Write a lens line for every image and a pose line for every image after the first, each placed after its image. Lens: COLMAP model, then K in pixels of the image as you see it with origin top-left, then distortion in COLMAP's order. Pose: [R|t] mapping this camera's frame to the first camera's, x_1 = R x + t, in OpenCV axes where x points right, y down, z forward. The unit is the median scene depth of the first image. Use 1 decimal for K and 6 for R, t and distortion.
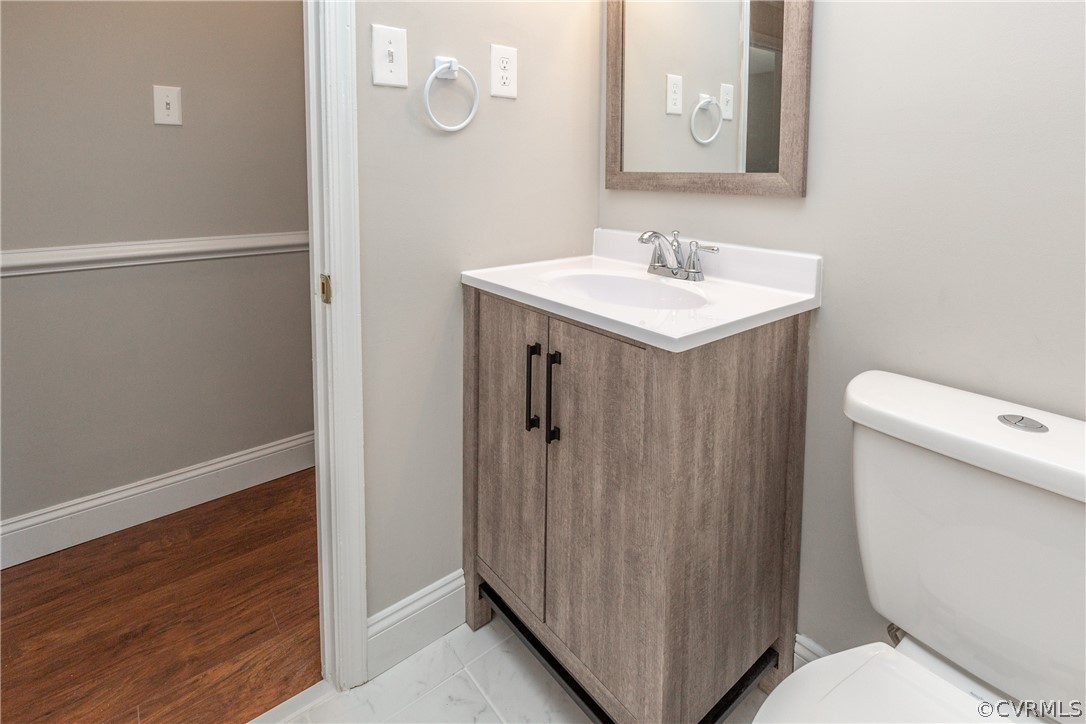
lens RADIAL K [[534.0, 0, 542.5], [0, 534.0, 201.6], [0, 0, 1]] dist [0.001557, -0.000493]
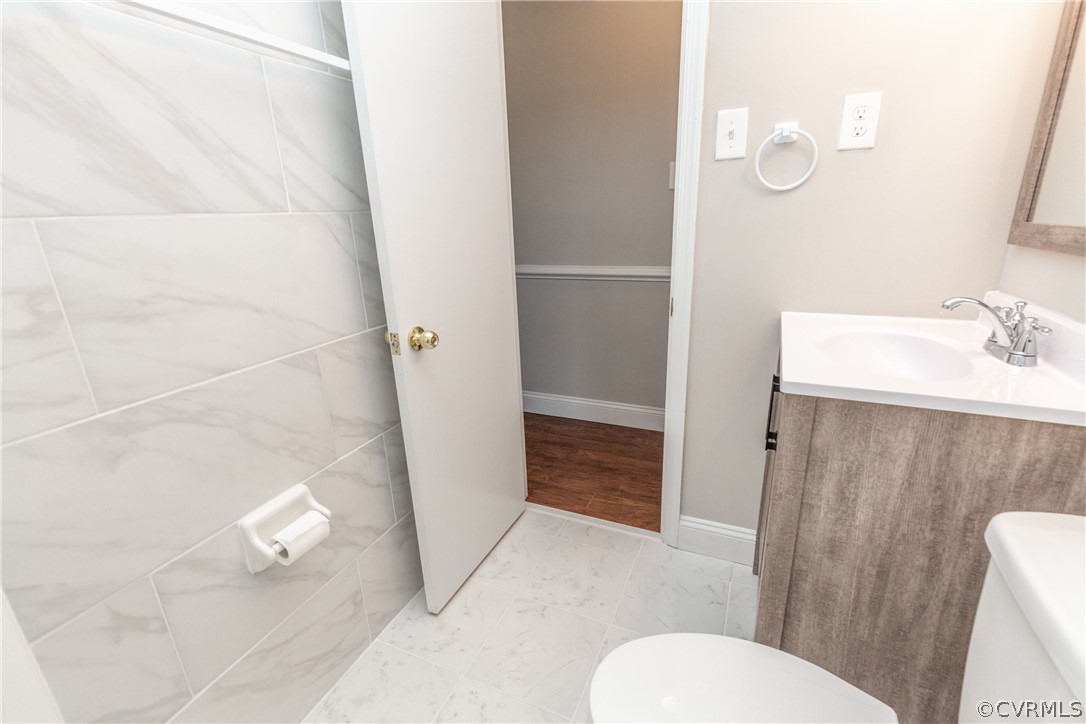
lens RADIAL K [[499.0, 0, 554.8], [0, 499.0, 355.3], [0, 0, 1]] dist [0.000403, -0.000096]
pose [[0.461535, 0.225622, -0.857951, 0.694738], [-0.018382, 0.969342, 0.245027, -0.045834], [0.886932, -0.097317, 0.451533, 0.033628]]
